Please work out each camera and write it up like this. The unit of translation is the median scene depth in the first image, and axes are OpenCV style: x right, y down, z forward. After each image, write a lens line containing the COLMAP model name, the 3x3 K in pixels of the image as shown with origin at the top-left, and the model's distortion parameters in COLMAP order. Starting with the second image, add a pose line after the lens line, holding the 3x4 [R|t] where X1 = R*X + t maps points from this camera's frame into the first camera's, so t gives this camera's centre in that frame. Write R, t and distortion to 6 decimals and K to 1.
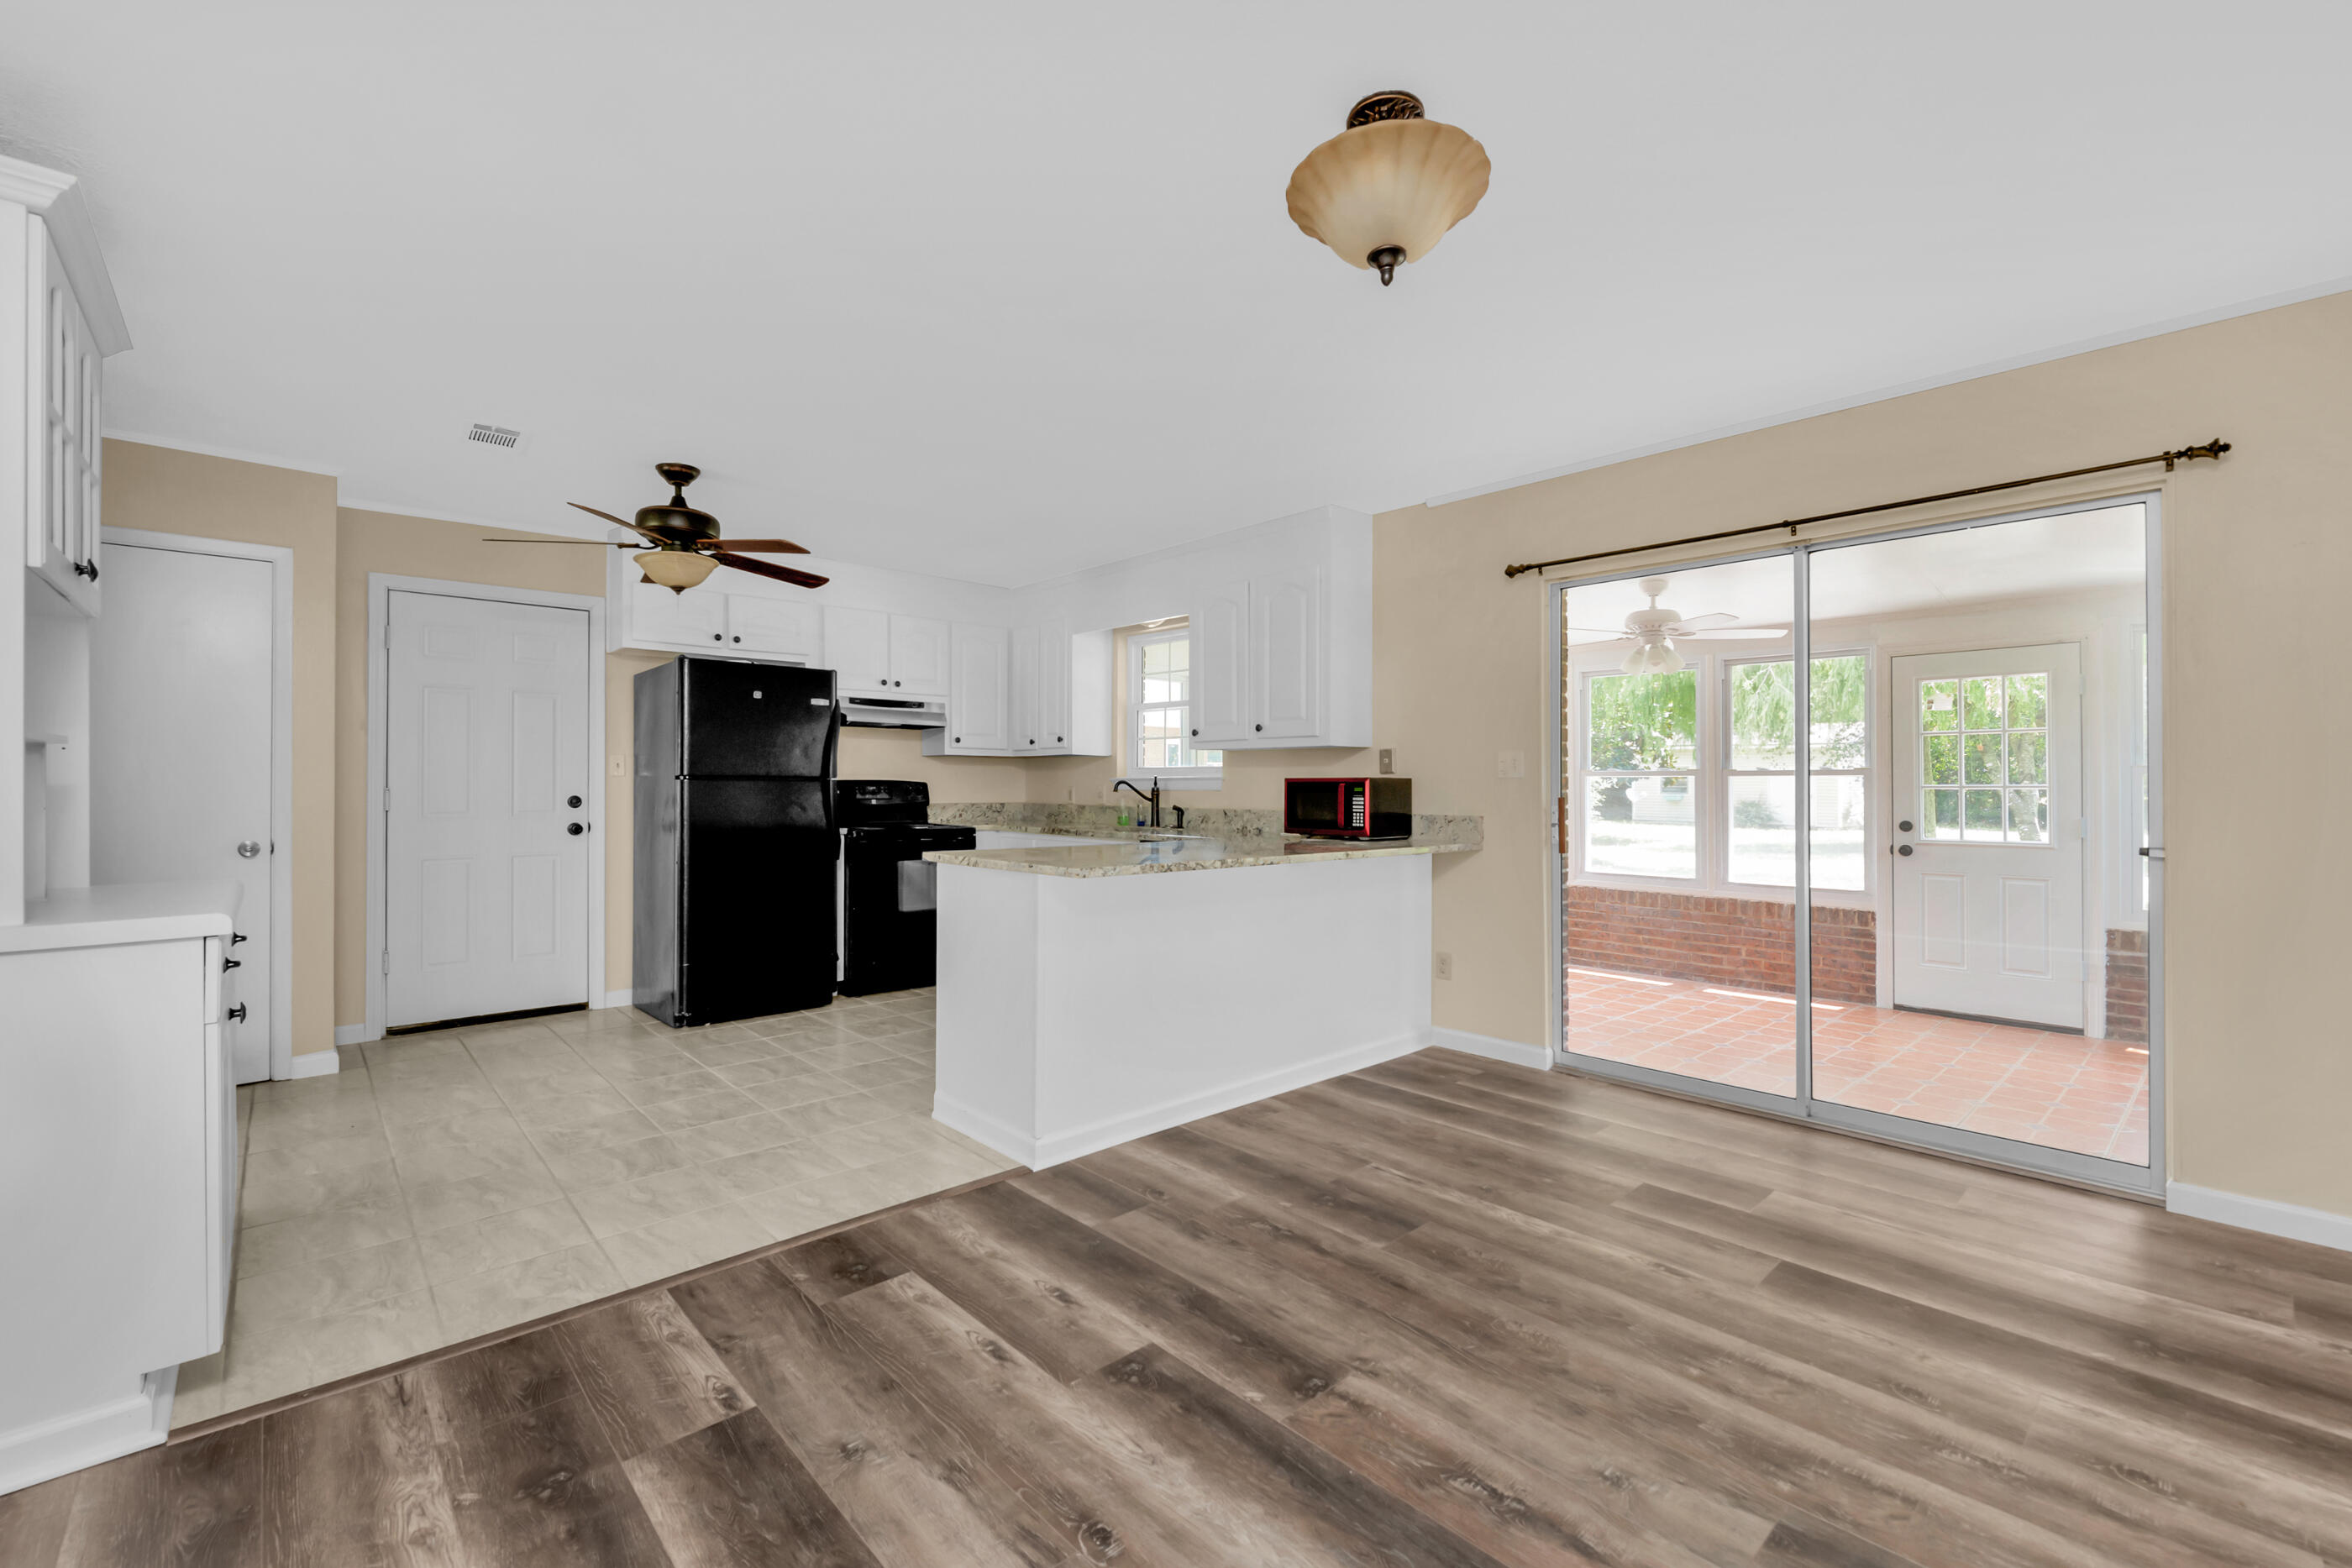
lens RADIAL K [[970.1, 0, 1176.0], [0, 970.1, 784.0], [0, 0, 1]] dist [-0.000200, -0.000369]
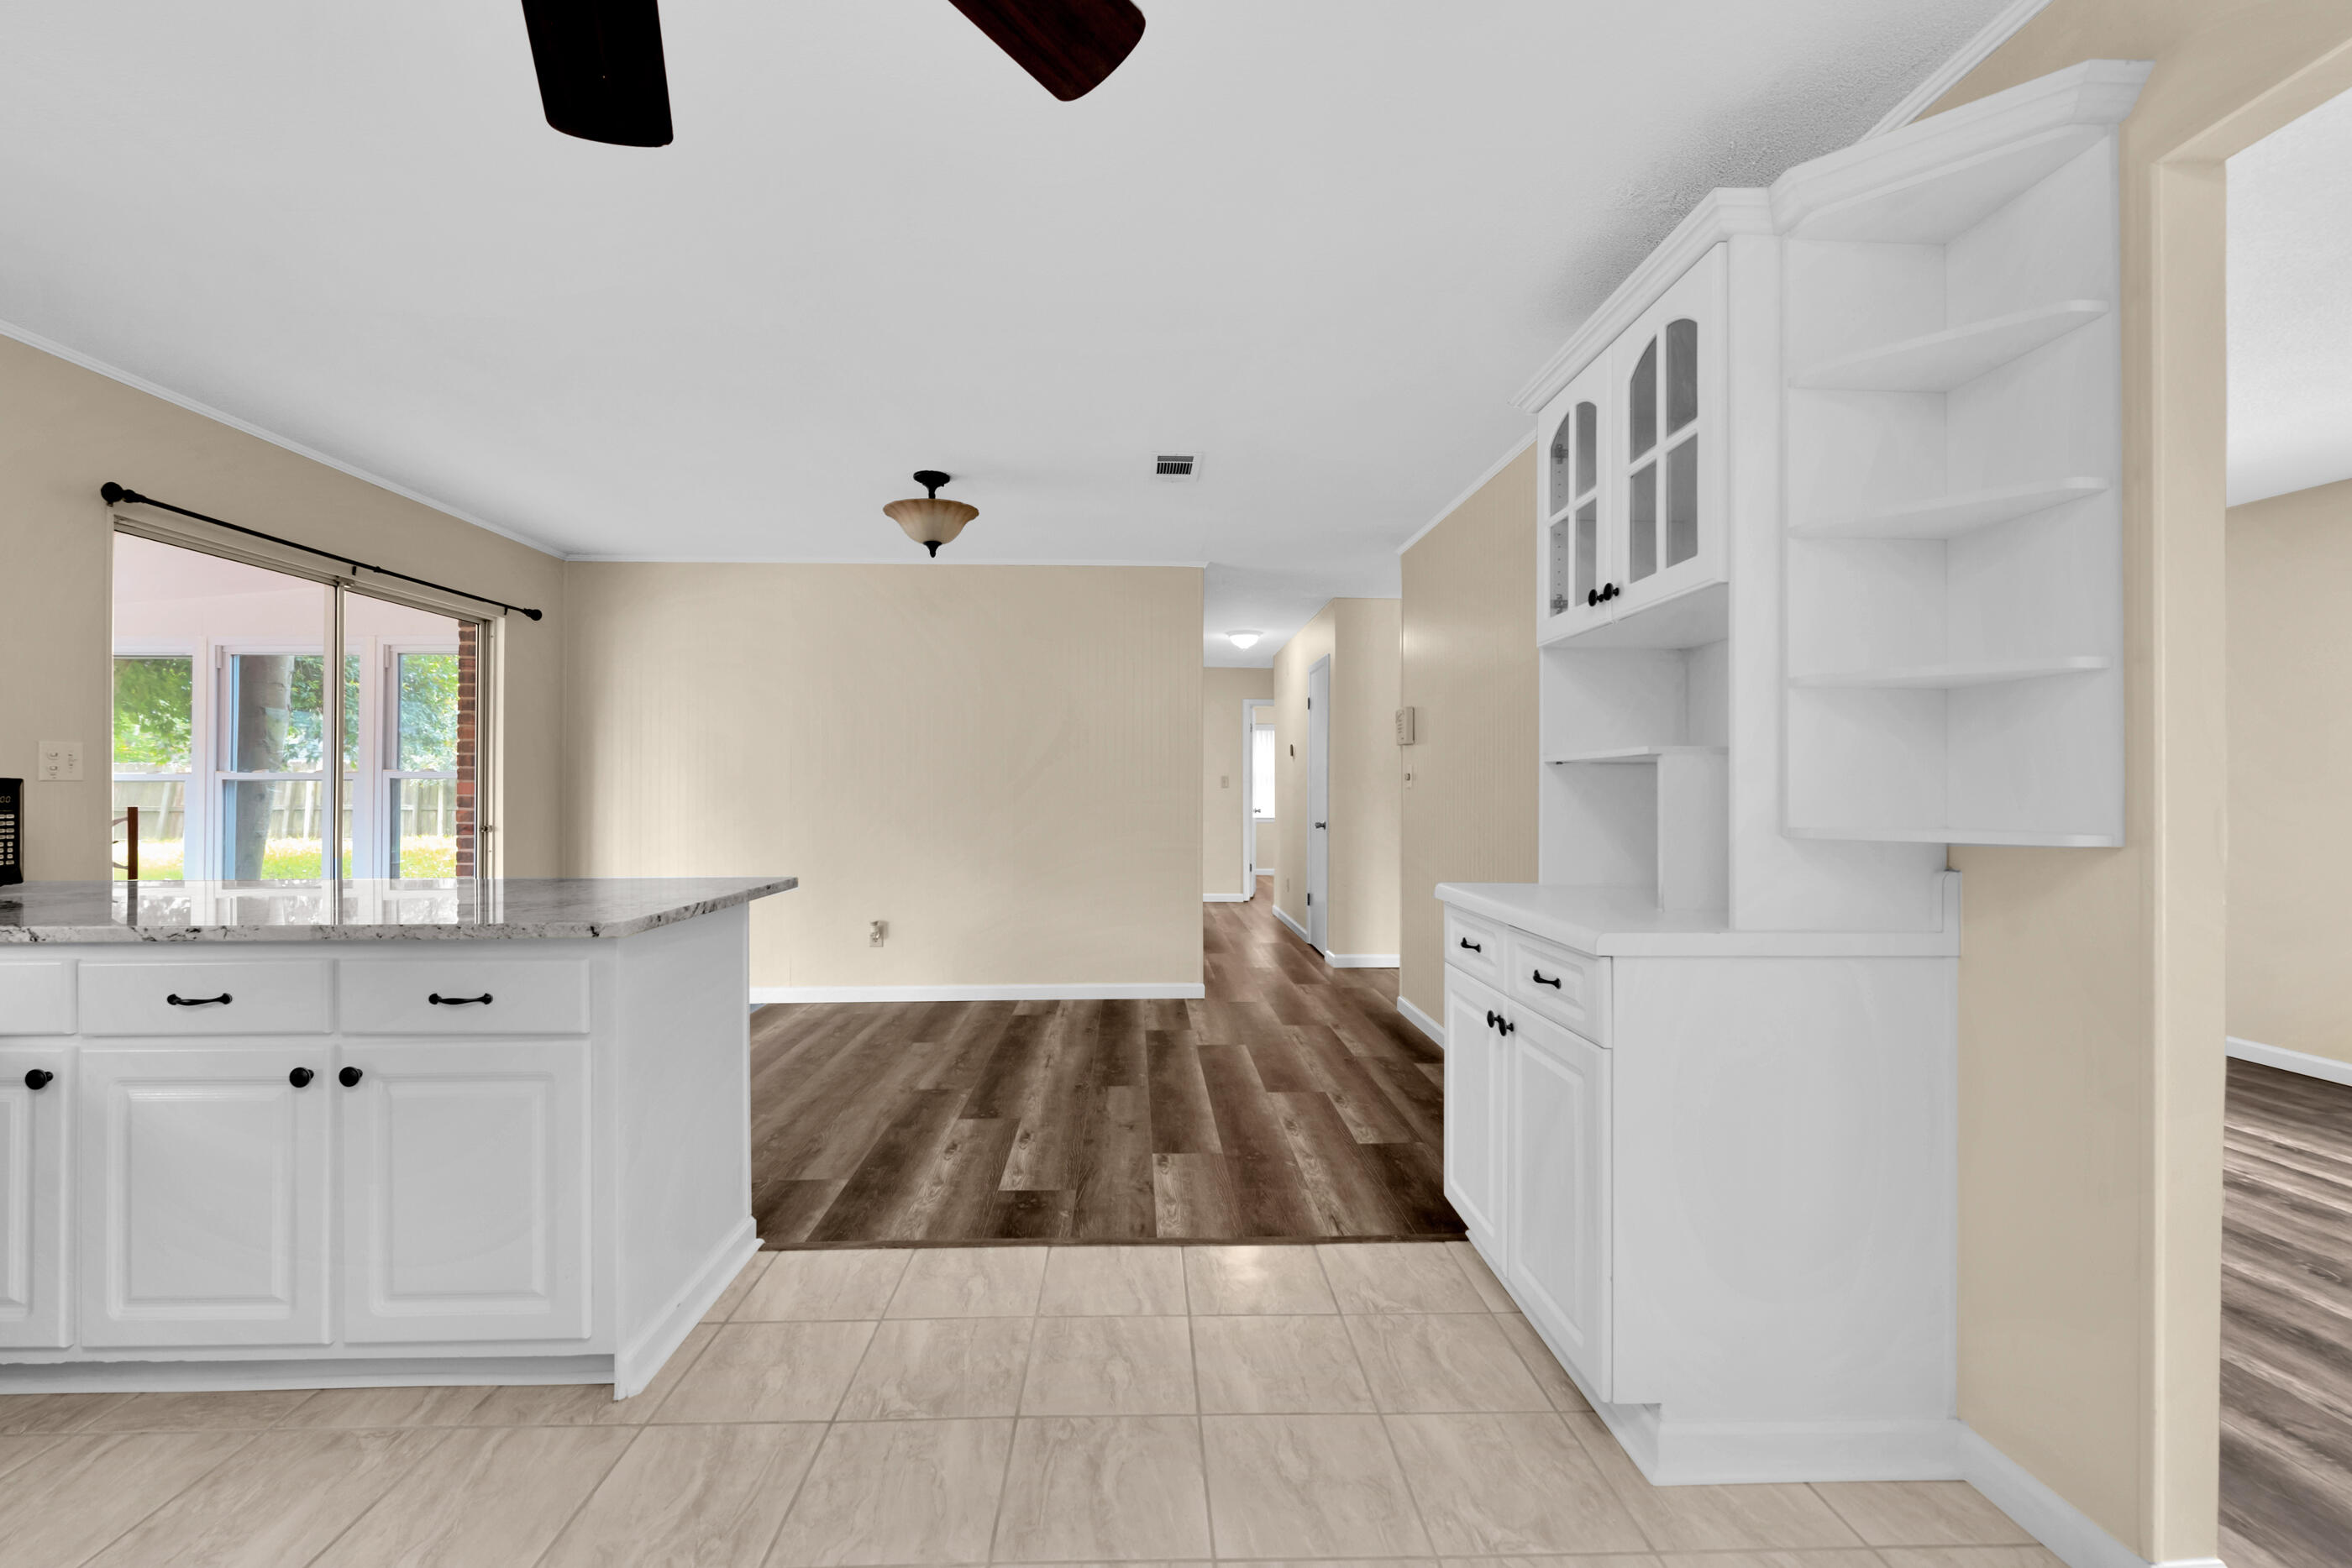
lens RADIAL K [[970.1, 0, 1176.0], [0, 970.1, 784.0], [0, 0, 1]] dist [-0.000200, -0.000369]
pose [[-0.764286, 0.003302, 0.644869, -1.402650], [0.000719, 0.999991, -0.004269, -0.001780], [-0.644877, -0.002799, -0.764281, 2.040376]]
